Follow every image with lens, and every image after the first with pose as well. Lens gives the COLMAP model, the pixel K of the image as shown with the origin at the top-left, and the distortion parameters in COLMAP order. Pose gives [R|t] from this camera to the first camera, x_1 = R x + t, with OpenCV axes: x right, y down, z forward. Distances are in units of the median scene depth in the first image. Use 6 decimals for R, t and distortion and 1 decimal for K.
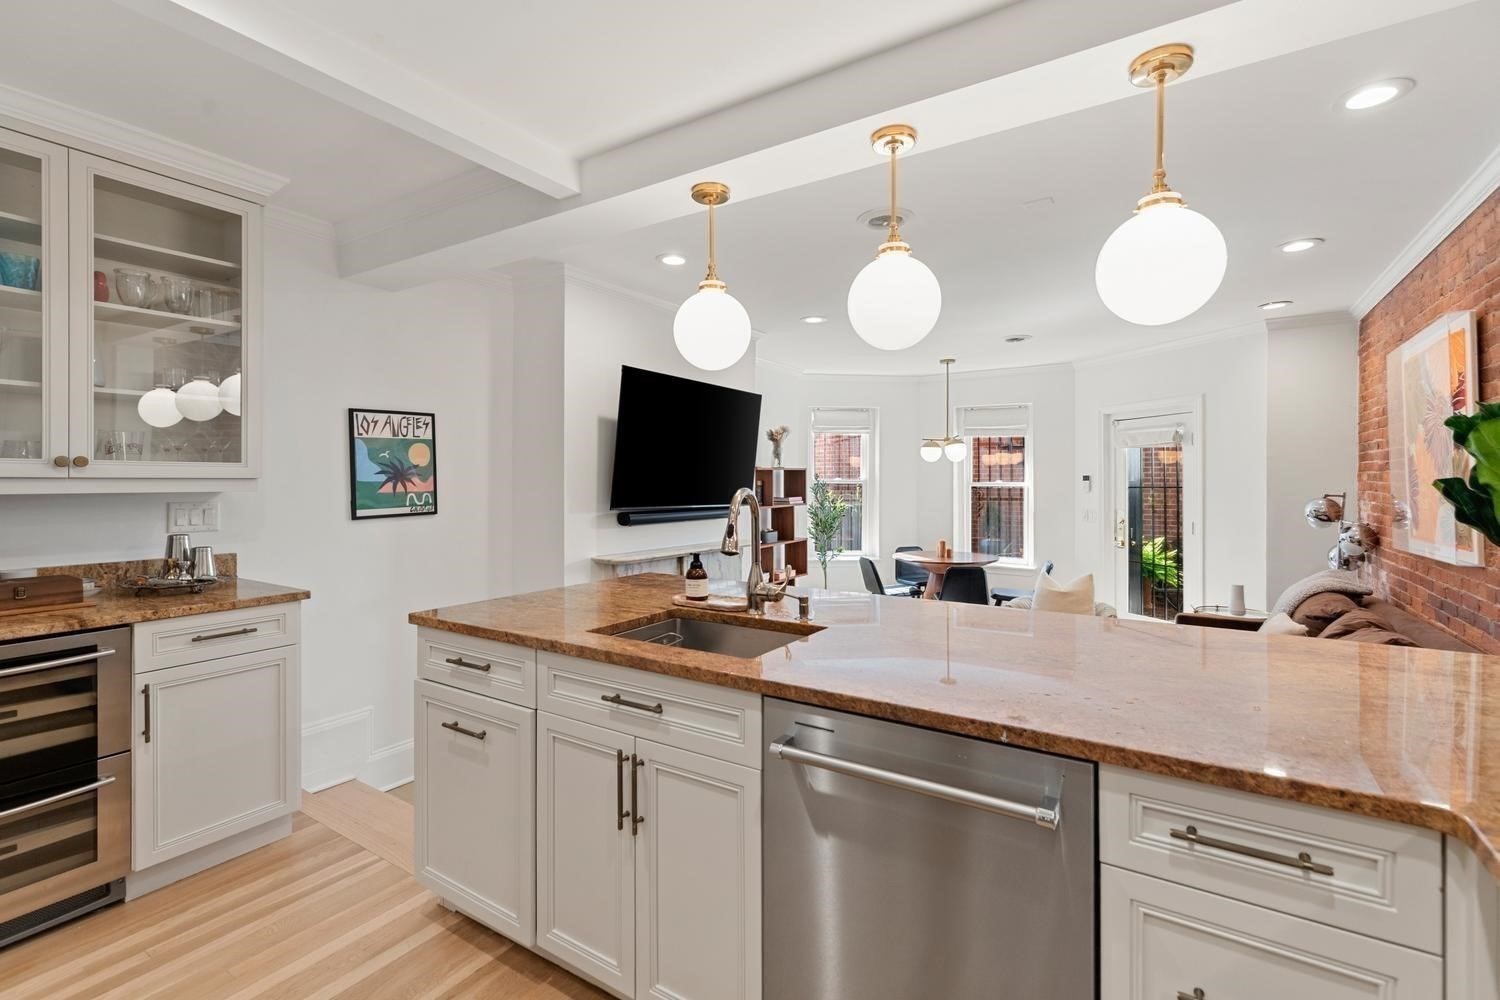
lens RADIAL K [[682.7, 0, 749.1], [0, 682.7, 483.6], [0, 0, 1]] dist [0.008270, -0.002517]
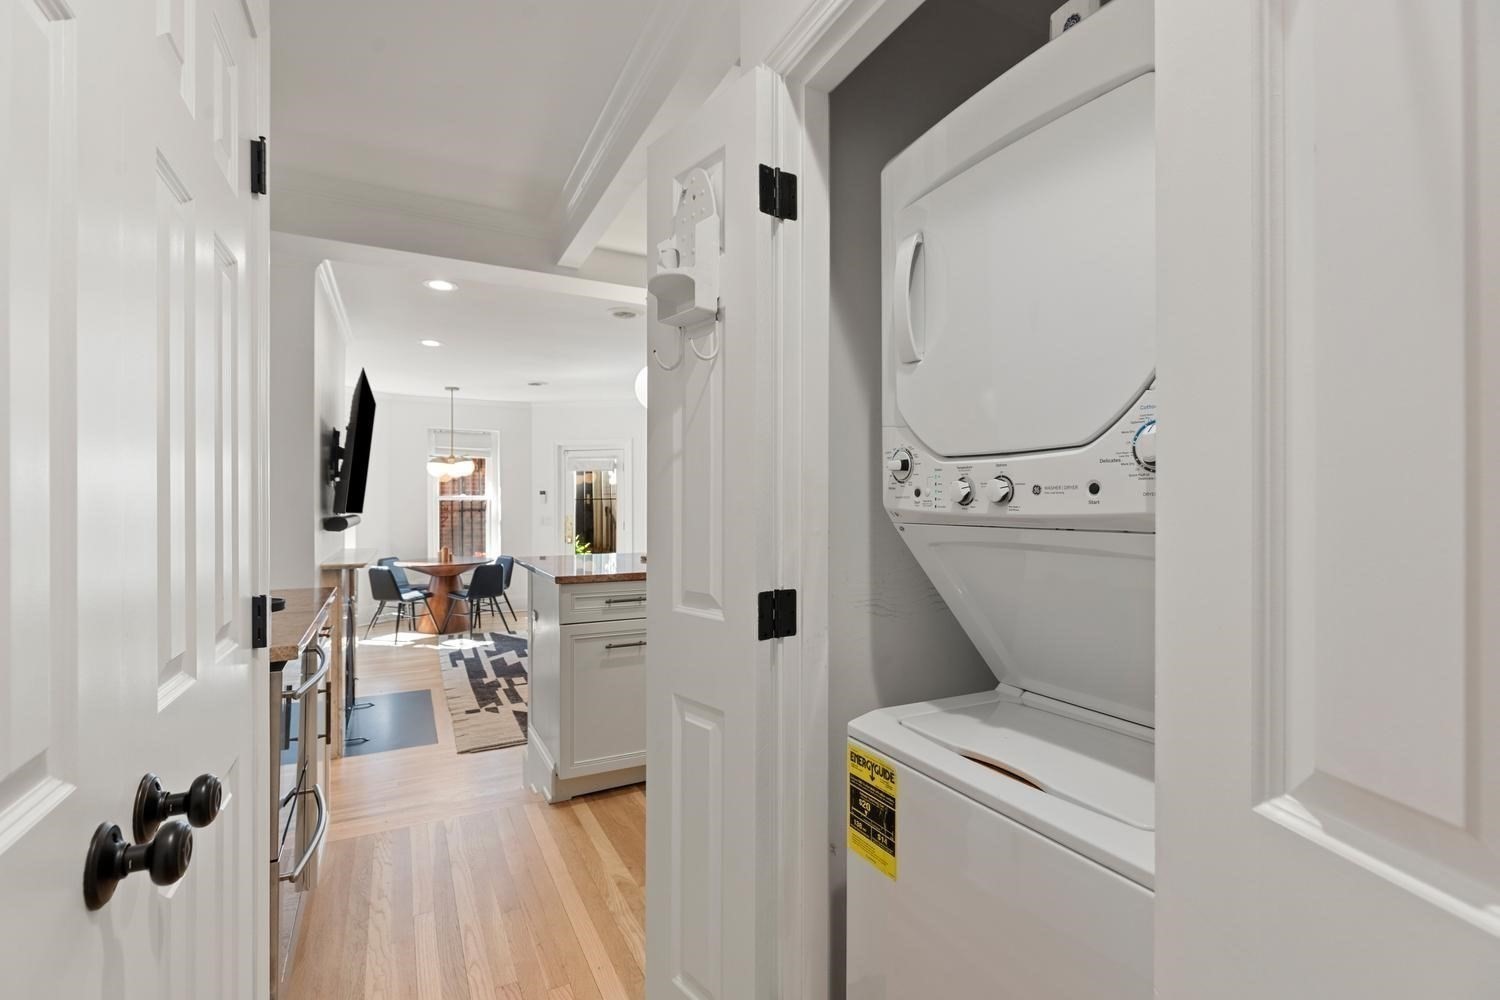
lens RADIAL K [[682.7, 0, 752.8], [0, 682.7, 507.4], [0, 0, 1]] dist [0.008270, -0.002517]
pose [[0.498443, -0.007912, 0.866886, -0.593052], [0.007724, 0.999959, 0.004686, 0.022339], [-0.866888, 0.004360, 0.498484, 0.001232]]
